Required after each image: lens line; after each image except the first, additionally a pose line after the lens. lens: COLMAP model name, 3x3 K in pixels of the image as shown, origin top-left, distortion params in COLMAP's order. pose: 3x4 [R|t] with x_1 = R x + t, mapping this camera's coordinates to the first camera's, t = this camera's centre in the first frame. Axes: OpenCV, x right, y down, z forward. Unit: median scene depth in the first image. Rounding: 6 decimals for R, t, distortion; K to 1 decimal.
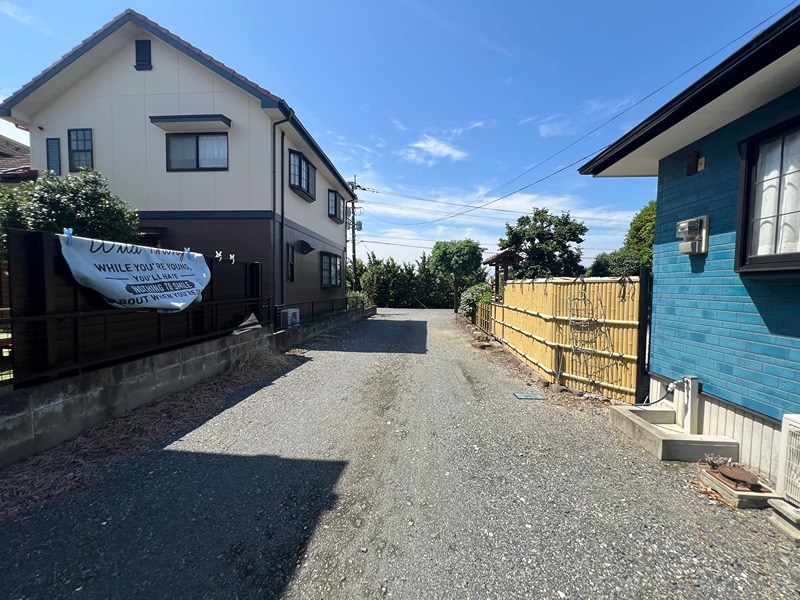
lens RADIAL K [[318.9, 0, 401.1], [0, 318.9, 301.9], [0, 0, 1]] dist [0.000083, 0.000779]
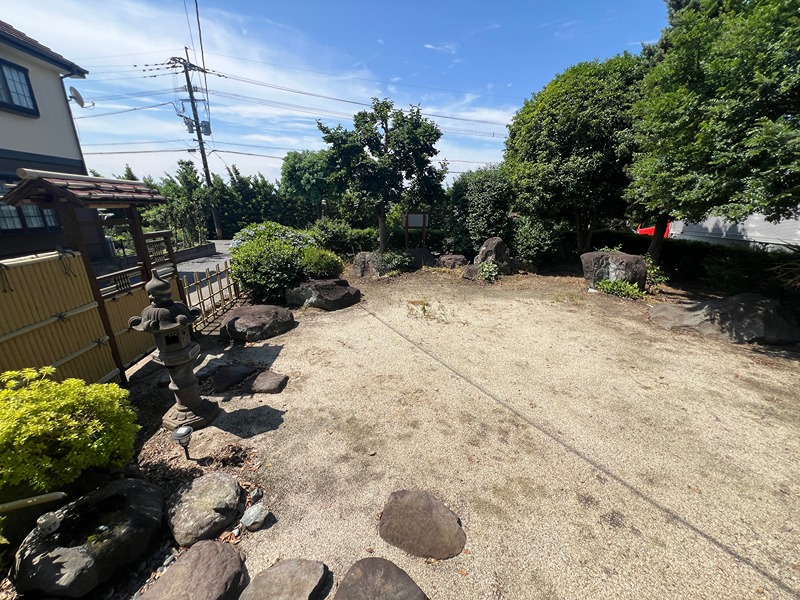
lens RADIAL K [[318.9, 0, 398.9], [0, 318.9, 300.7], [0, 0, 1]] dist [0.000083, 0.000779]
pose [[0.988930, -0.056614, 0.137156, 0.184916], [0.020907, 0.968293, 0.248940, -0.025799], [-0.146900, -0.243316, 0.958758, 0.129381]]
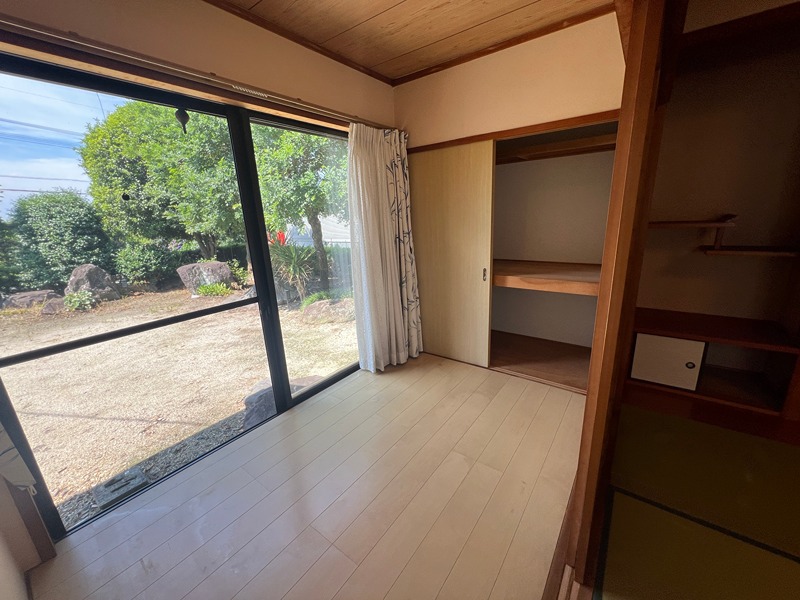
lens RADIAL K [[318.9, 0, 399.8], [0, 318.9, 301.0], [0, 0, 1]] dist [0.000083, 0.000779]
pose [[0.542211, -0.261512, 0.798510, 0.242491], [0.098362, 0.963554, 0.248774, -0.018028], [-0.834465, -0.056345, 0.548173, 0.012635]]
